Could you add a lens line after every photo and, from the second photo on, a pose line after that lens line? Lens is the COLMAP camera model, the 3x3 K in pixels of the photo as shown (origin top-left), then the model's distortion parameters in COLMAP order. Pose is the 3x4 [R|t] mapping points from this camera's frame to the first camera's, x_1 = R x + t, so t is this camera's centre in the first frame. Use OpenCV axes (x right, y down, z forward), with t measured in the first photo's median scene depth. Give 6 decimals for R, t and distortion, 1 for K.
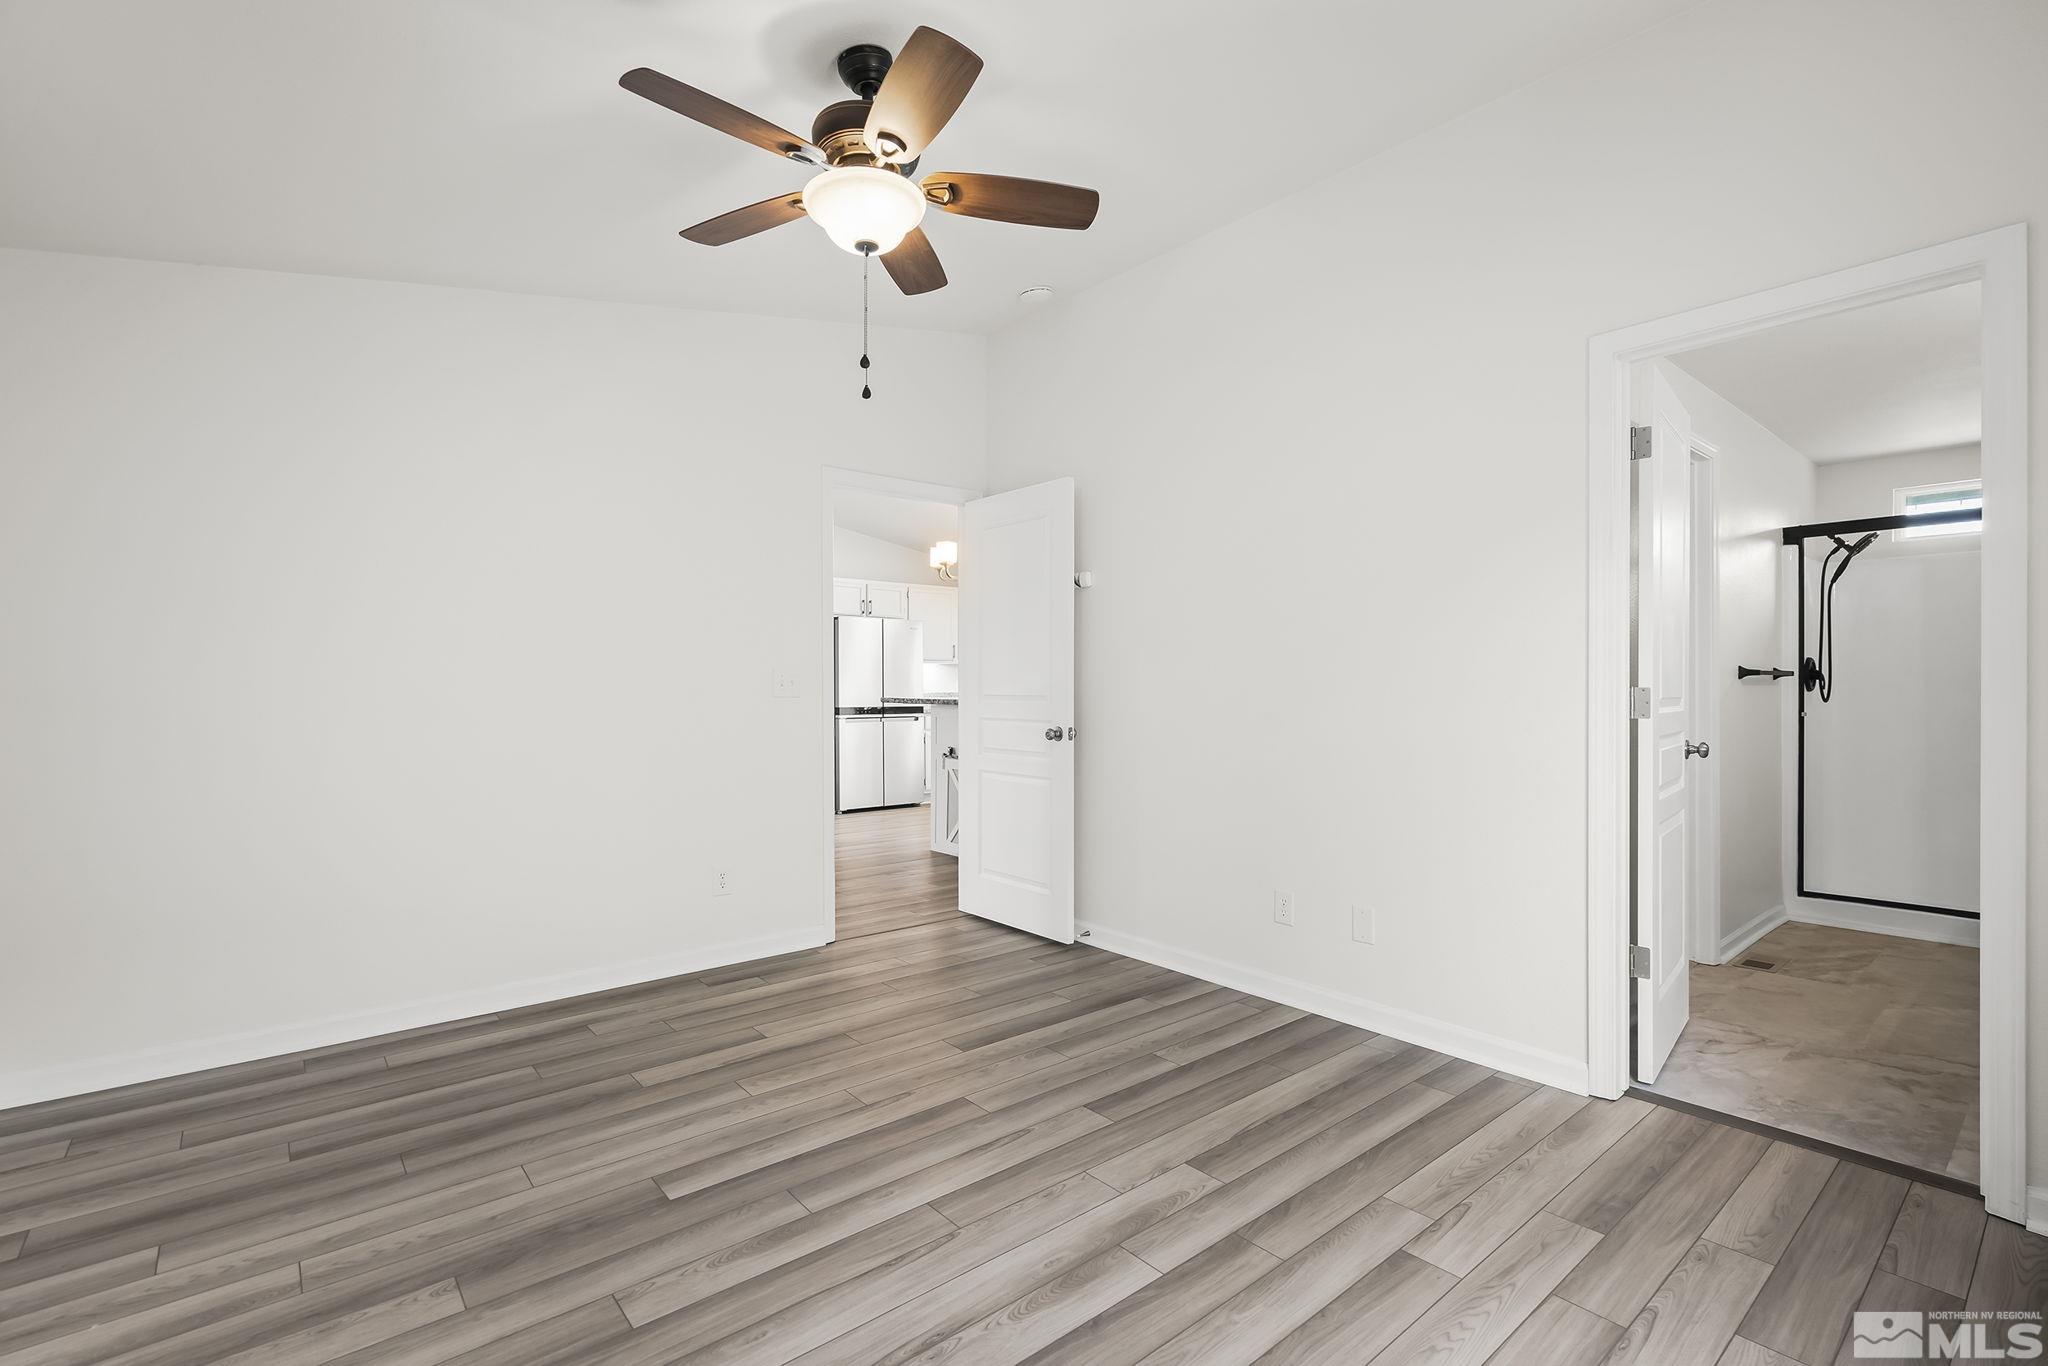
lens RADIAL K [[939.1, 0, 1026.6], [0, 939.1, 692.0], [0, 0, 1]] dist [0.000667, 0.000771]
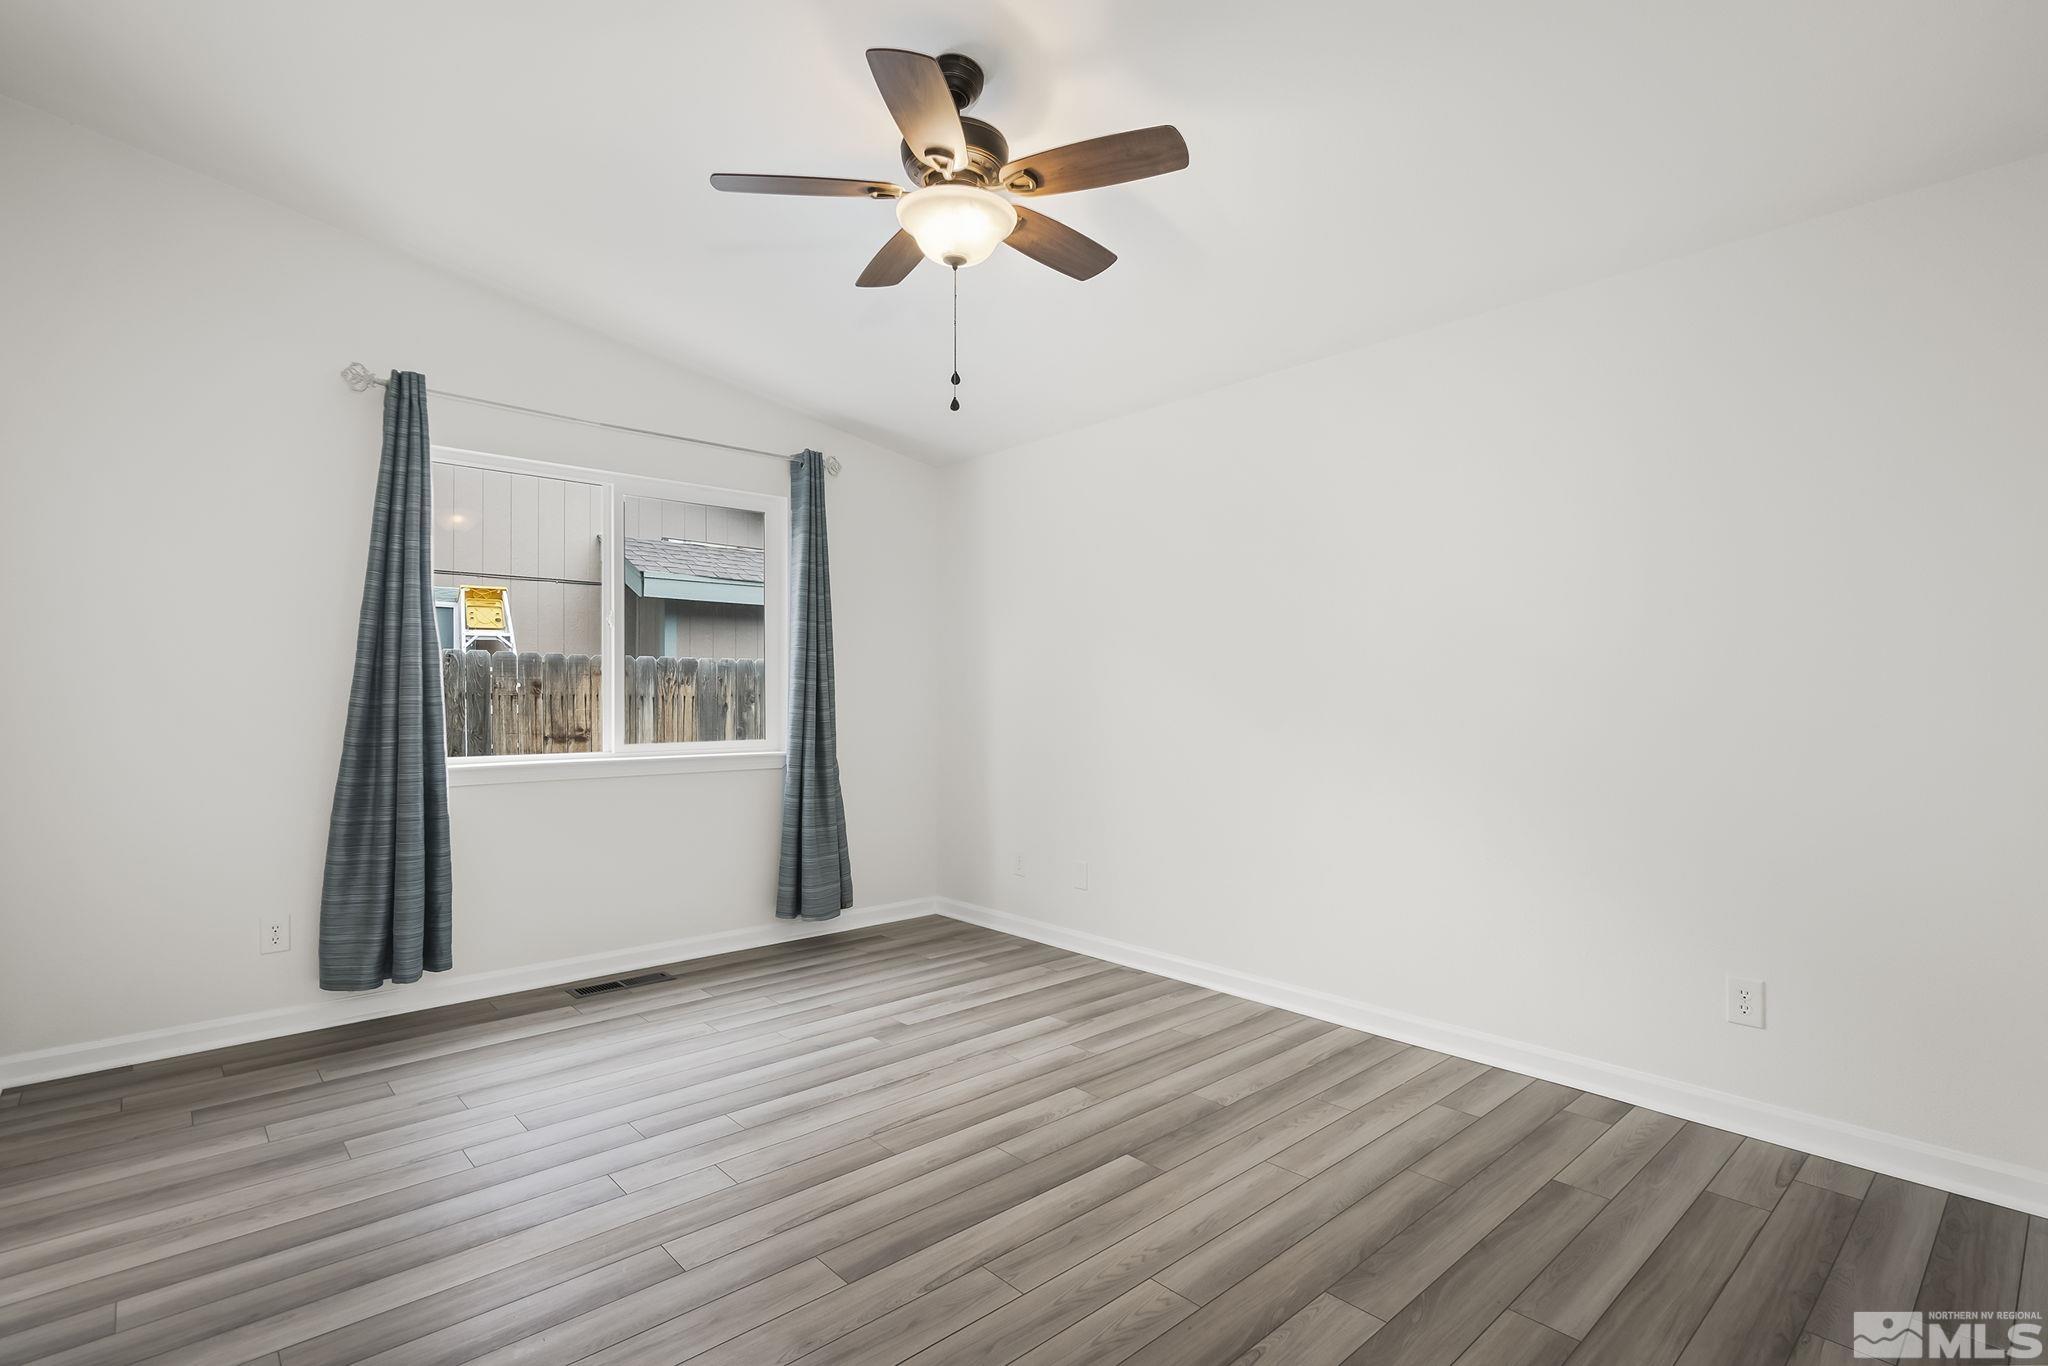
lens RADIAL K [[939.1, 0, 1026.6], [0, 939.1, 692.0], [0, 0, 1]] dist [0.000667, 0.000771]
pose [[-0.998991, 0.002046, -0.044864, -0.183618], [0.001941, 0.999995, 0.002376, -0.011146], [0.044868, 0.002286, -0.998990, 1.838739]]
